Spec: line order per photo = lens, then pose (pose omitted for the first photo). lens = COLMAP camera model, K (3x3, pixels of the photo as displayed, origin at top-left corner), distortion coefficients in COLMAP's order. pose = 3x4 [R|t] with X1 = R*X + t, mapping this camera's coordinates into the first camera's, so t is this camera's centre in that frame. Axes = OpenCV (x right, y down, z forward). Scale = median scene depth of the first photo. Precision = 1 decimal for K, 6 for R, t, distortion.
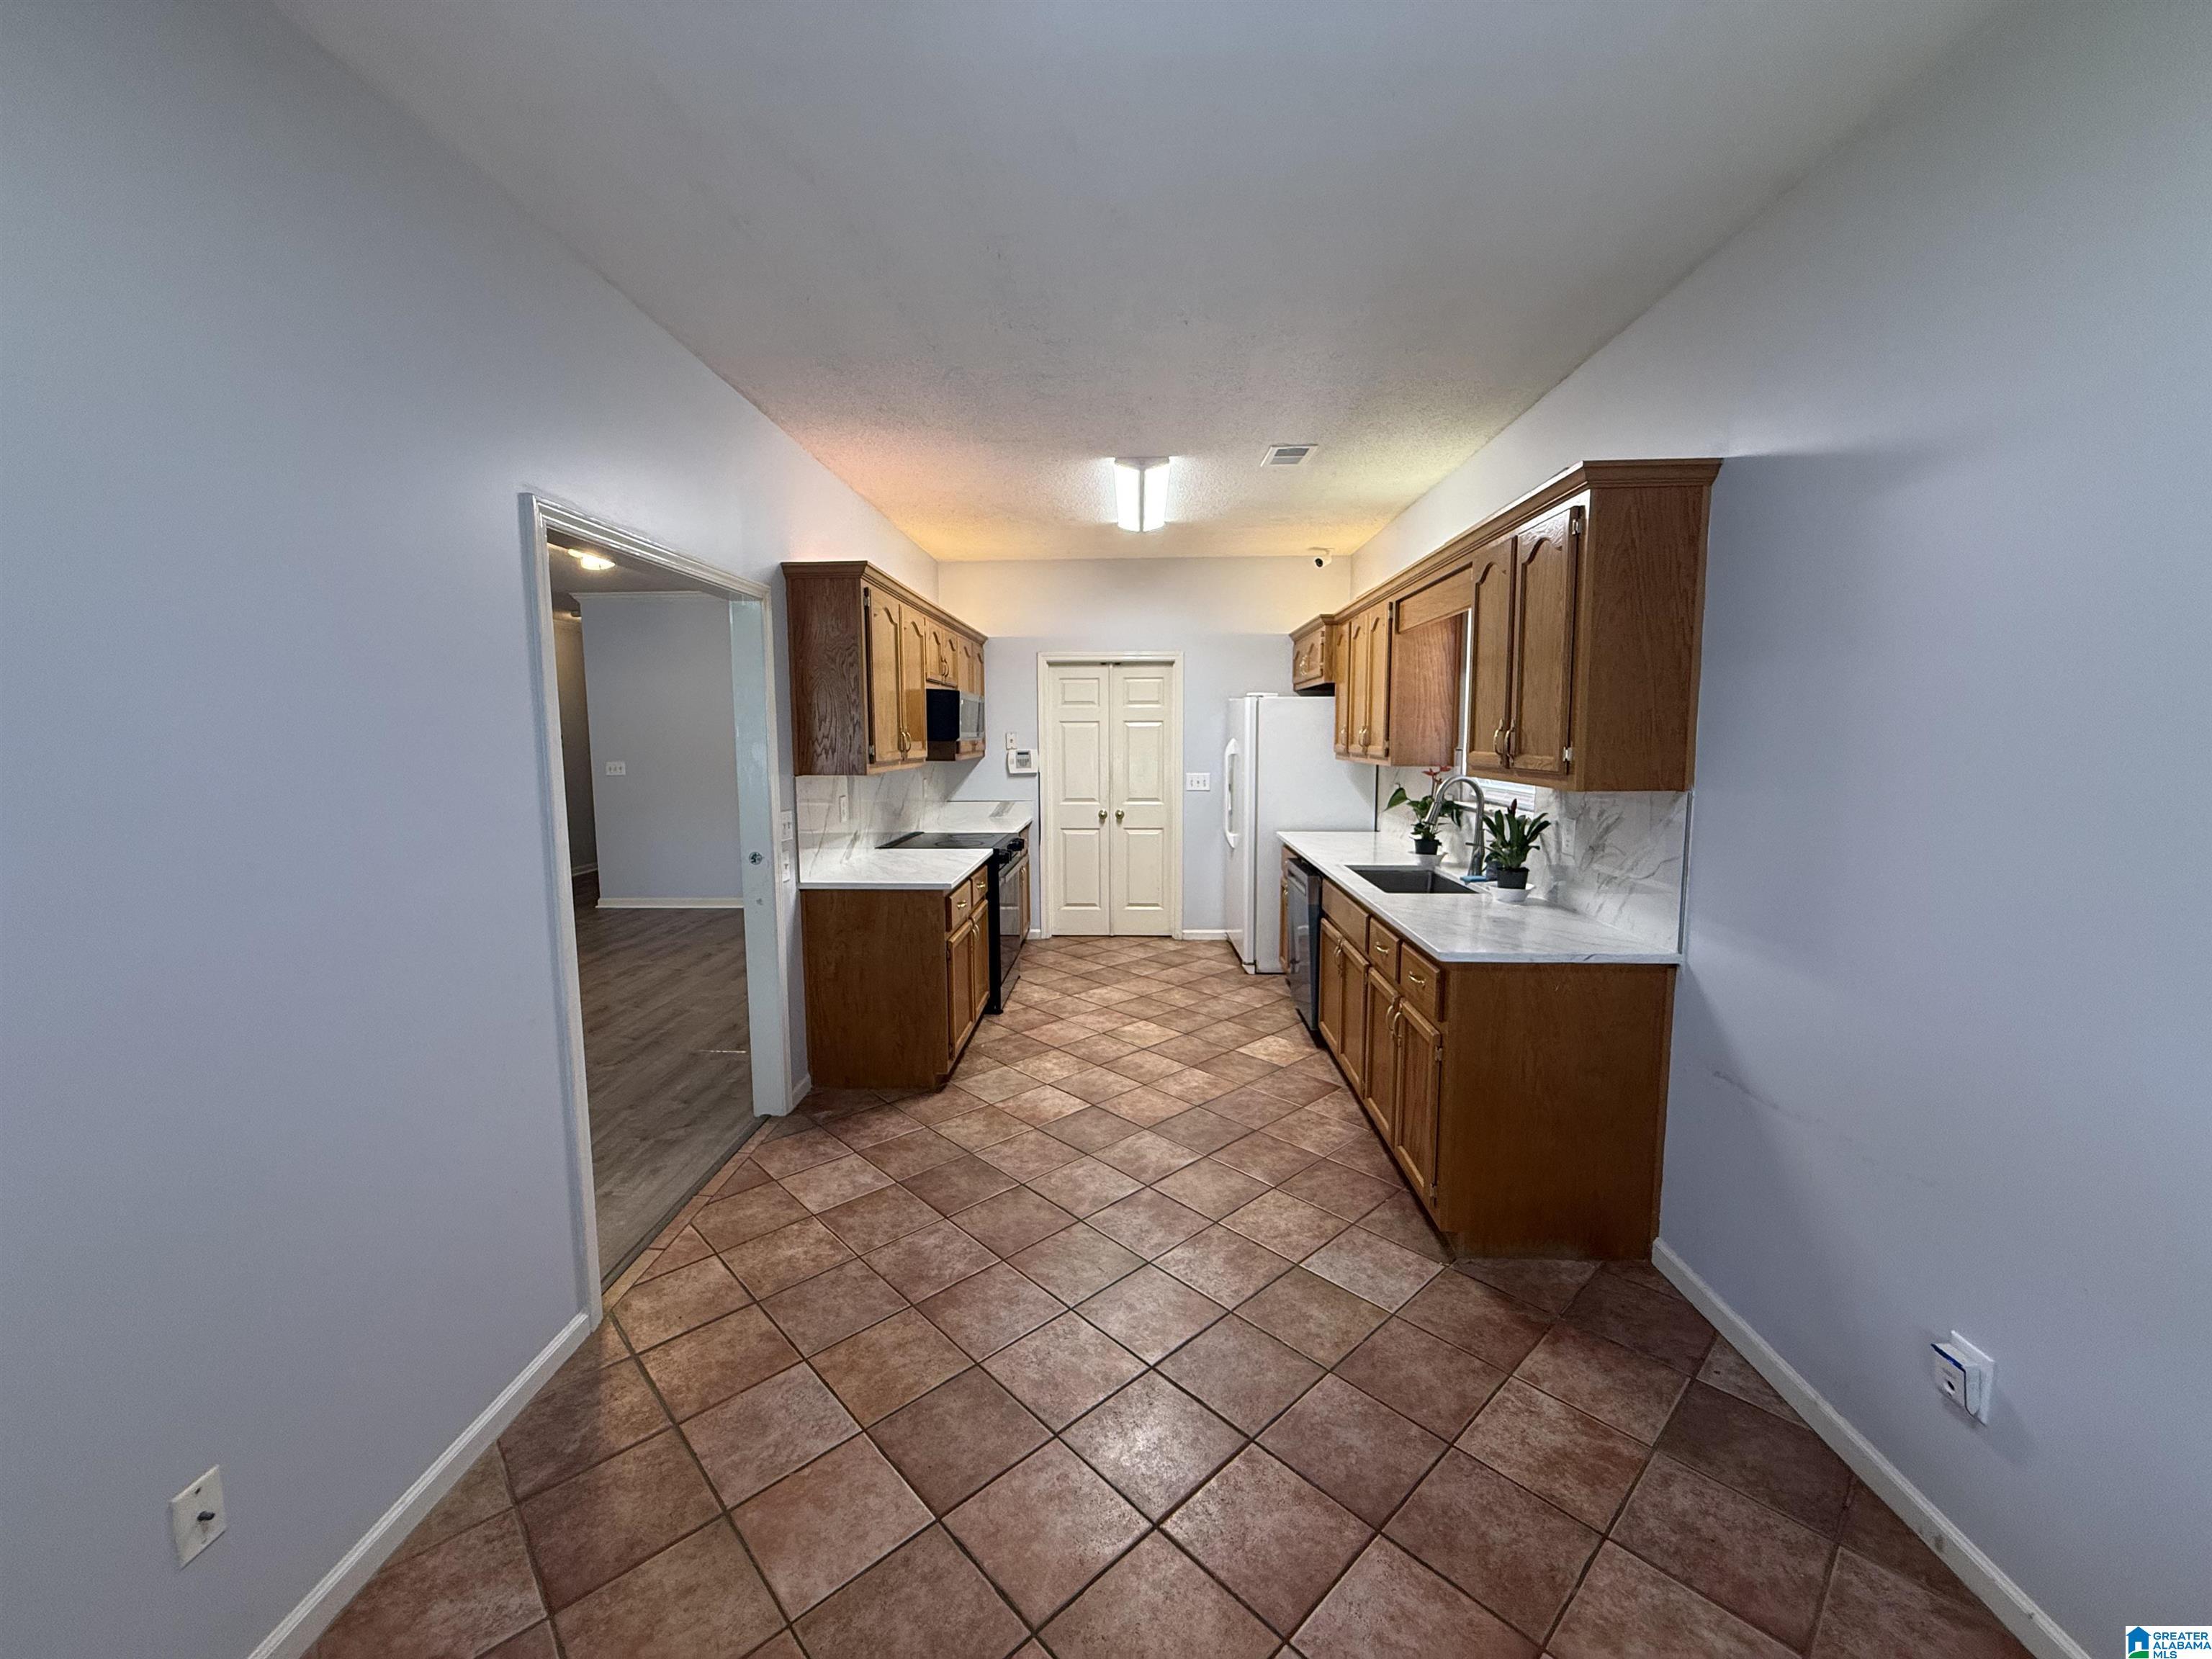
lens RADIAL K [[881.9, 0, 1105.2], [0, 881.9, 832.8], [0, 0, 1]] dist [0.008711, -0.000125]
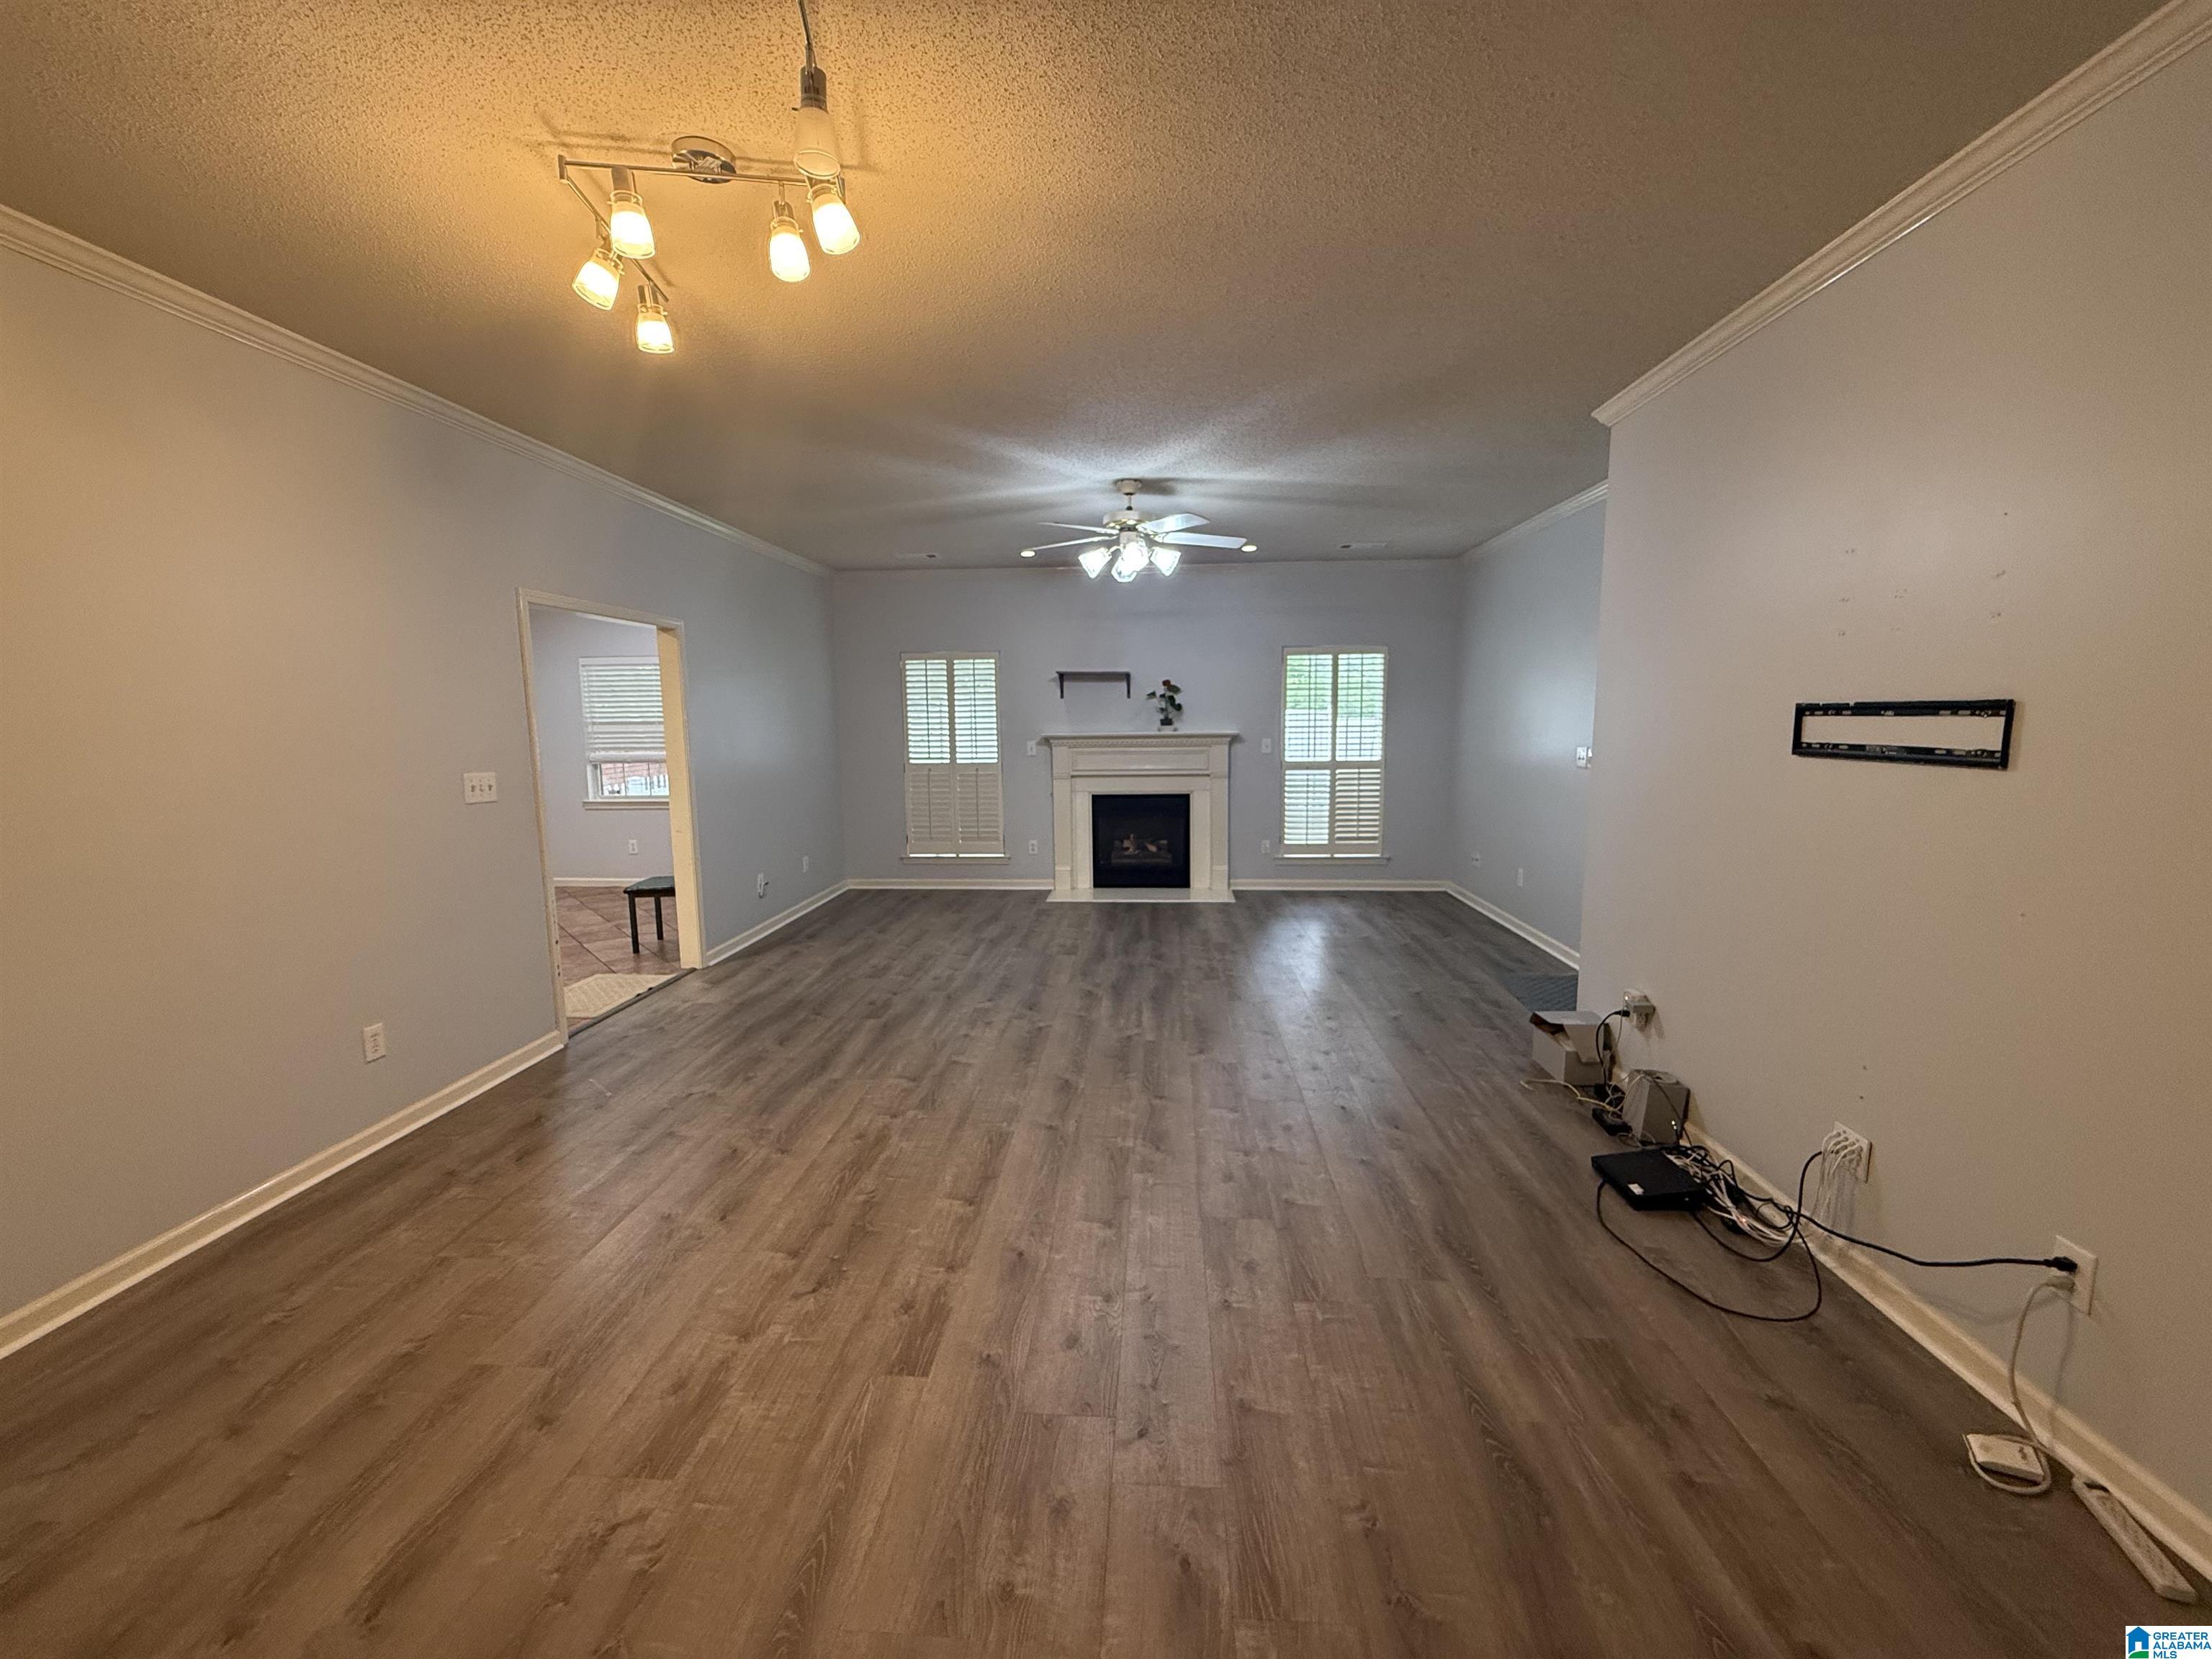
lens RADIAL K [[881.9, 0, 1102.4], [0, 881.9, 829.9], [0, 0, 1]] dist [0.008711, -0.000125]
pose [[-0.999552, 0.011664, 0.027560, -0.845112], [0.017898, 0.971055, 0.238184, -0.163987], [-0.023984, 0.238571, -0.970829, 1.519276]]
